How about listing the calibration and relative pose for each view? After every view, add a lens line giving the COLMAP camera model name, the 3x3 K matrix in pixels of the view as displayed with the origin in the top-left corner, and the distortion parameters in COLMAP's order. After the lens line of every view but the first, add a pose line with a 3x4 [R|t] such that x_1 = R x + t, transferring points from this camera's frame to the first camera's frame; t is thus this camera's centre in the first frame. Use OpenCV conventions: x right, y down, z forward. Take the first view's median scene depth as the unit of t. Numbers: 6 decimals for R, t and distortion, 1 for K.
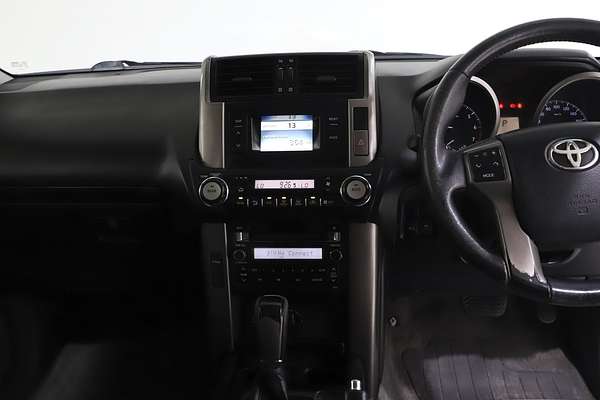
lens RADIAL K [[538.5, 0, 300.0], [0, 538.5, 200.0], [0, 0, 1]] dist [-0.039739, 0.001741]
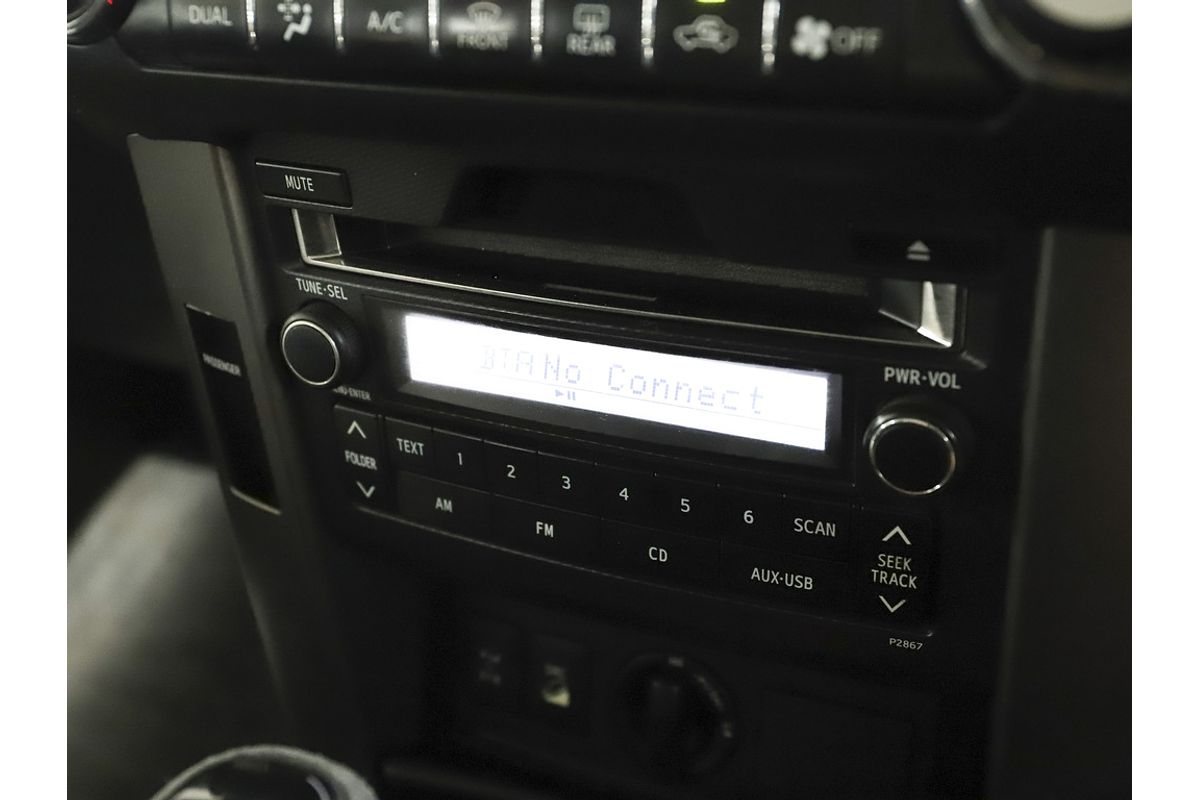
lens RADIAL K [[1324.8, 0, 600.0], [0, 1324.8, 400.0], [0, 0, 1]] dist [-0.005599, -0.002021]
pose [[0.928800, 0.141198, -0.342629, 0.103451], [-0.029455, 0.949771, 0.311556, -0.008197], [0.369410, -0.279281, 0.886306, 0.682313]]
